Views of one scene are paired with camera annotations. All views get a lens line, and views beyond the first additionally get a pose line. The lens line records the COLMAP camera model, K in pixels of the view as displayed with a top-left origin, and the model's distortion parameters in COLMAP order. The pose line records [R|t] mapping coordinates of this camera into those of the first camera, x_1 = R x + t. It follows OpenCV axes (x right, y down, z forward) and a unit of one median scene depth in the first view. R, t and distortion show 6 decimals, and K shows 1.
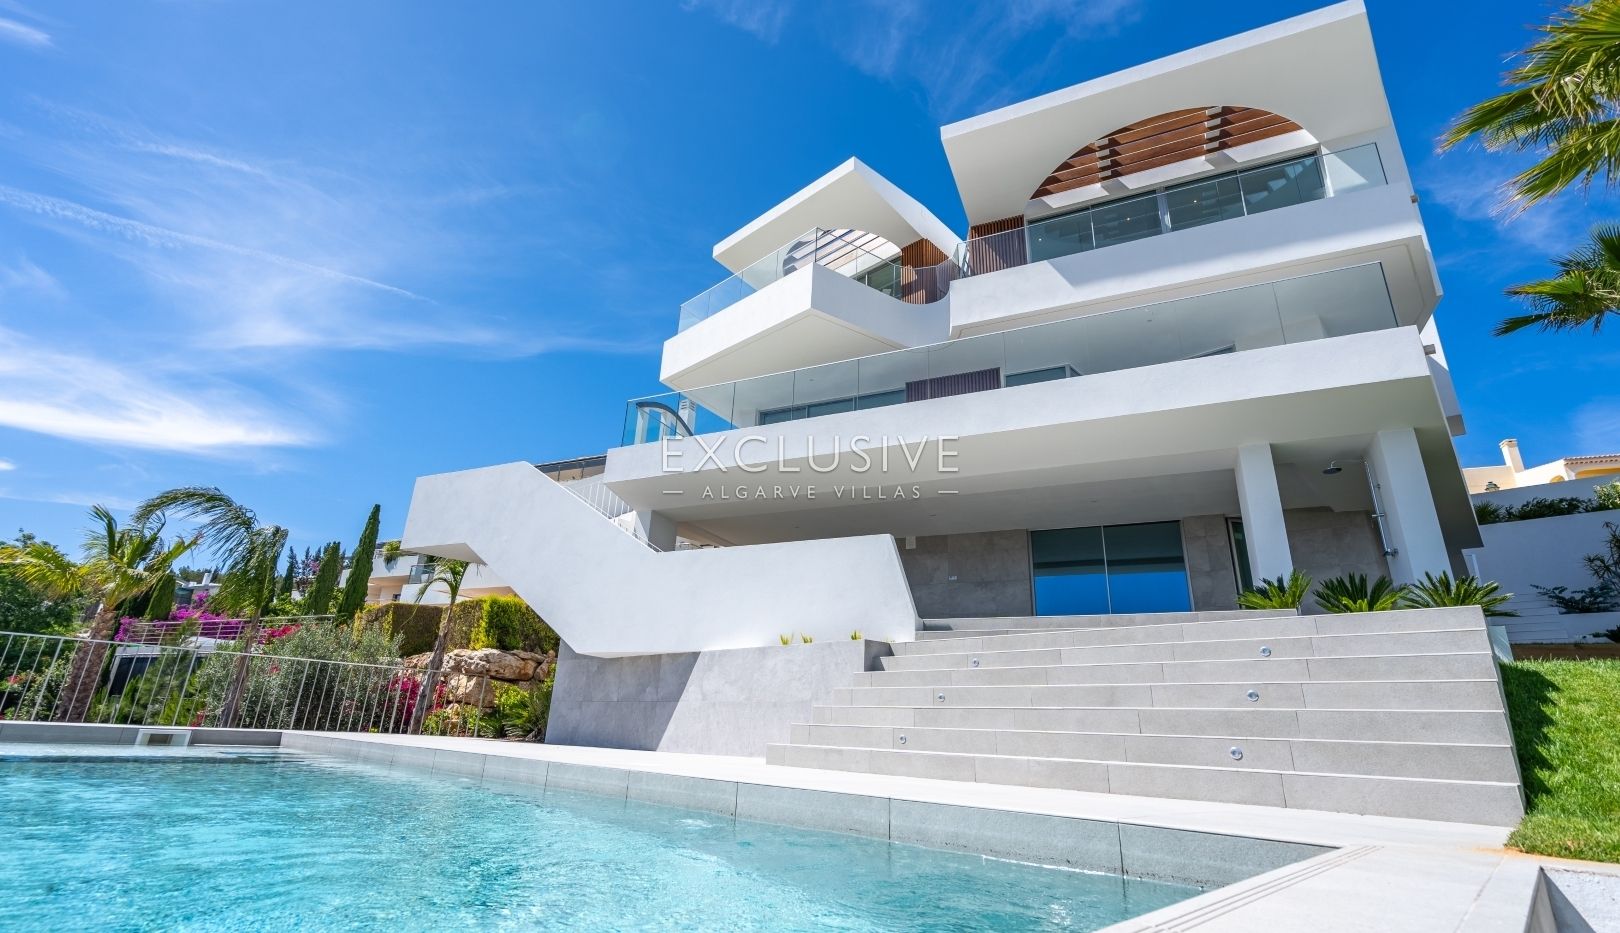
lens RADIAL K [[739.6, 0, 808.1], [0, 739.6, 499.2], [0, 0, 1]] dist [-0.010790, 0.000364]
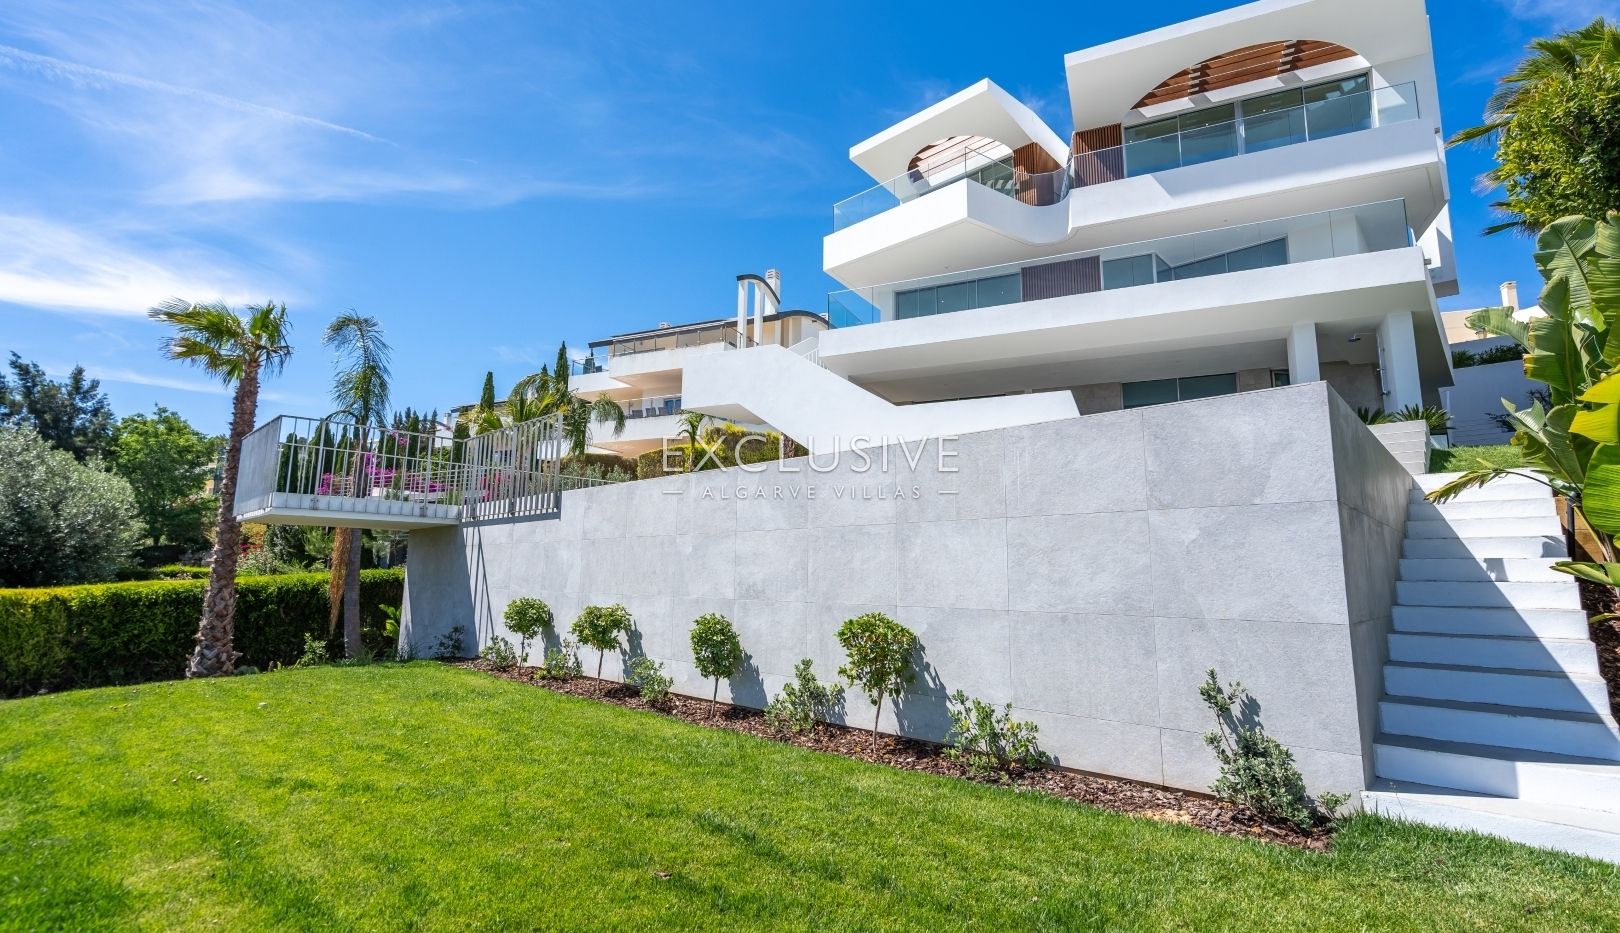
lens RADIAL K [[762.9, 0, 783.5], [0, 762.9, 499.2], [0, 0, 1]] dist [0.001327, -0.000372]
pose [[0.999559, -0.029669, 0.001141, -0.269745], [0.028867, 0.980098, 0.196405, -0.033852], [-0.006945, -0.196286, 0.980522, -0.341037]]
